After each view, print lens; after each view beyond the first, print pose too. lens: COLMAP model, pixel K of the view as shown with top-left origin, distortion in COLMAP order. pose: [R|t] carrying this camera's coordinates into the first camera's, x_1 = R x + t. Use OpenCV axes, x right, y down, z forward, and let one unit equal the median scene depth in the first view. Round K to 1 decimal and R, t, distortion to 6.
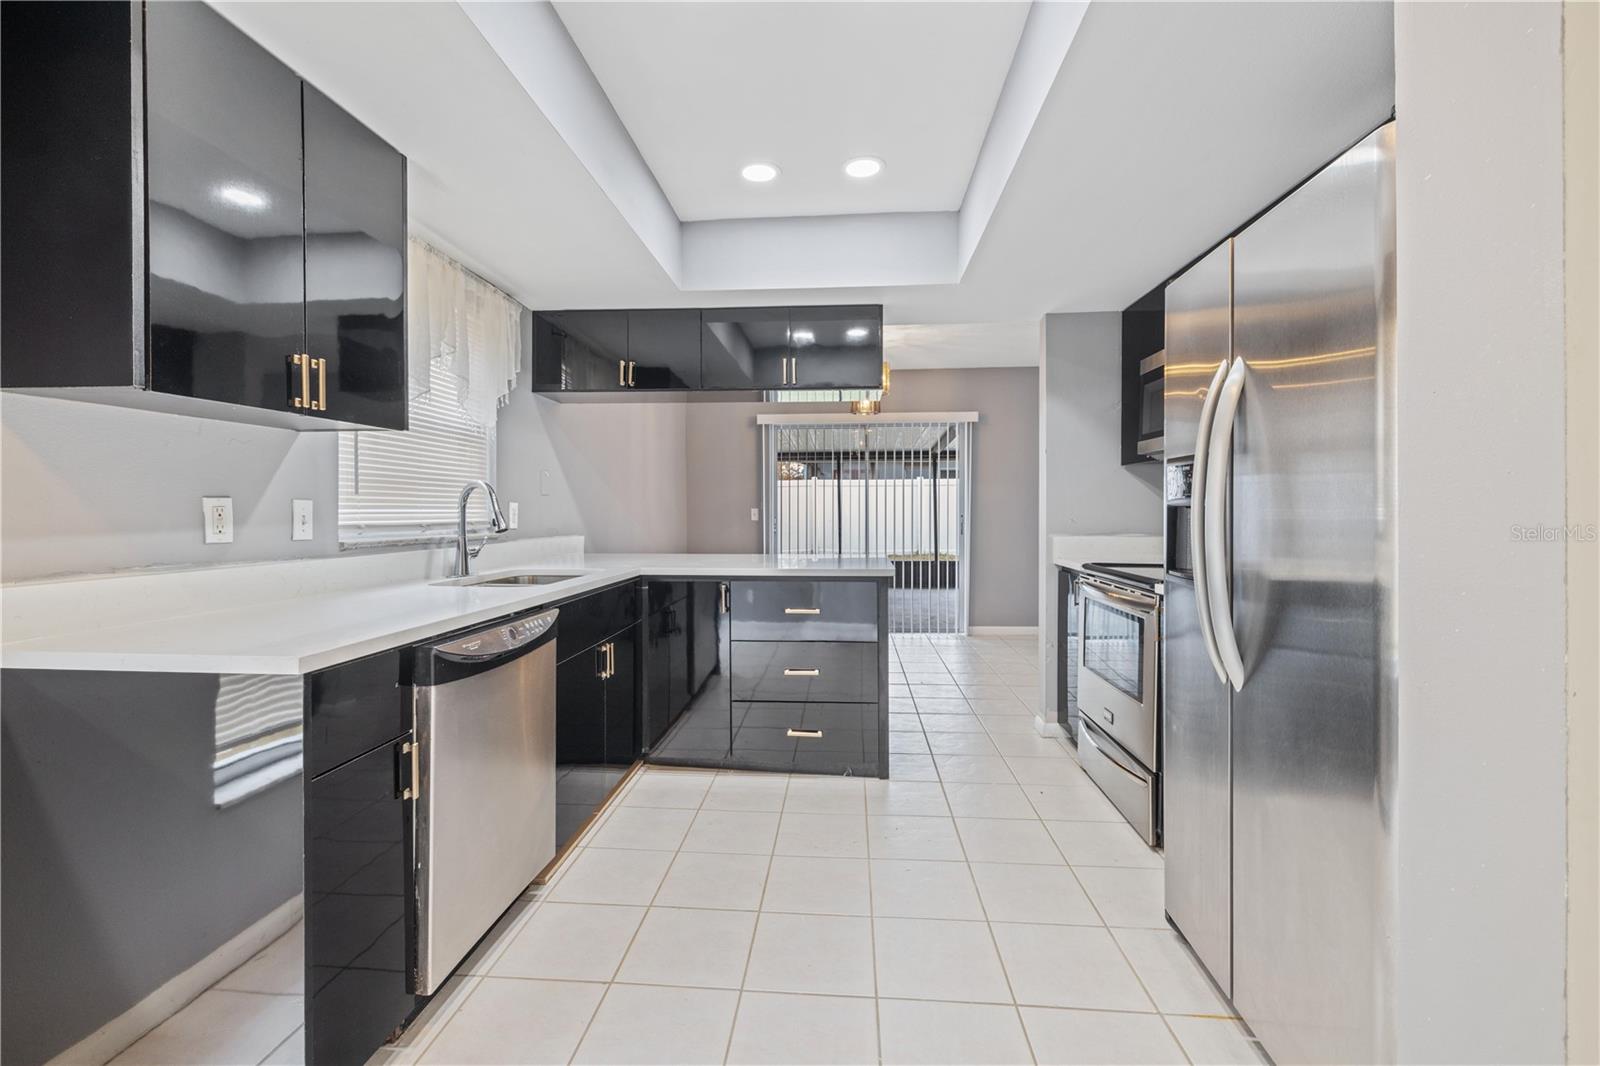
lens RADIAL K [[678.5, 0, 789.6], [0, 678.5, 513.4], [0, 0, 1]] dist [0.000867, 0.000237]
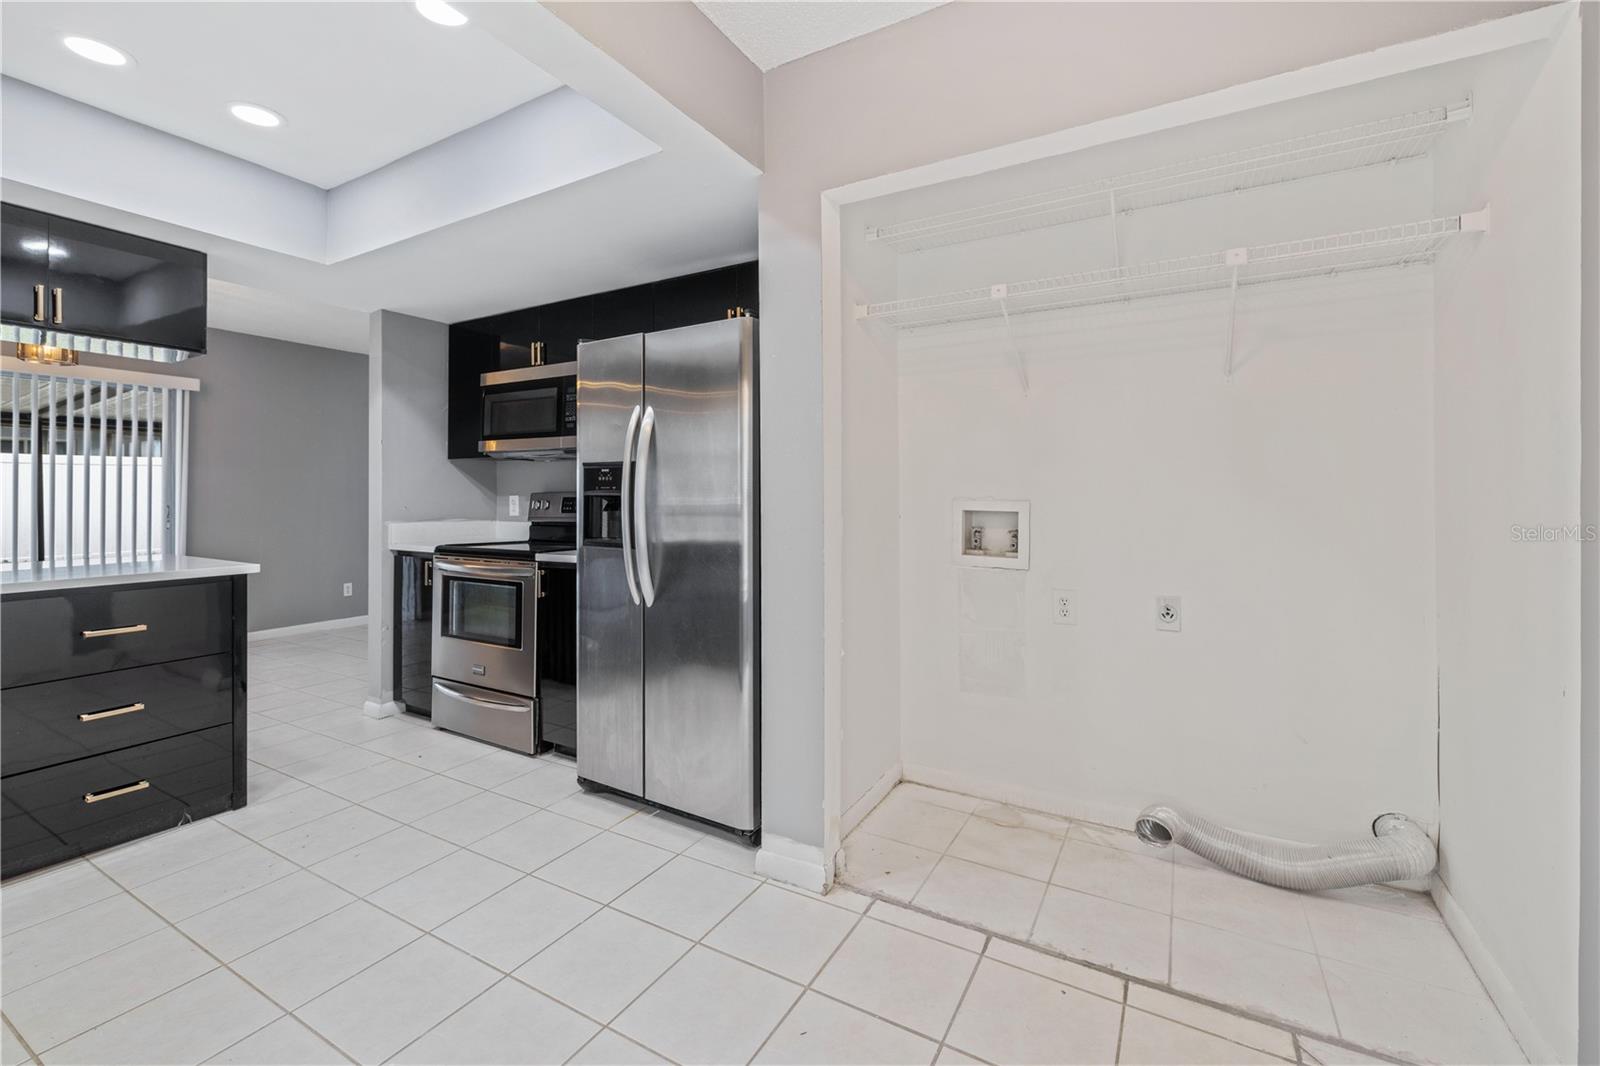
lens RADIAL K [[691.9, 0, 796.0], [0, 691.9, 493.5], [0, 0, 1]] dist [-0.000310, 0.000022]
pose [[0.419338, 0.006320, 0.907808, -0.320828], [0.004442, 0.999950, -0.009013, 0.000135], [-0.907819, 0.007812, 0.419289, -0.016712]]
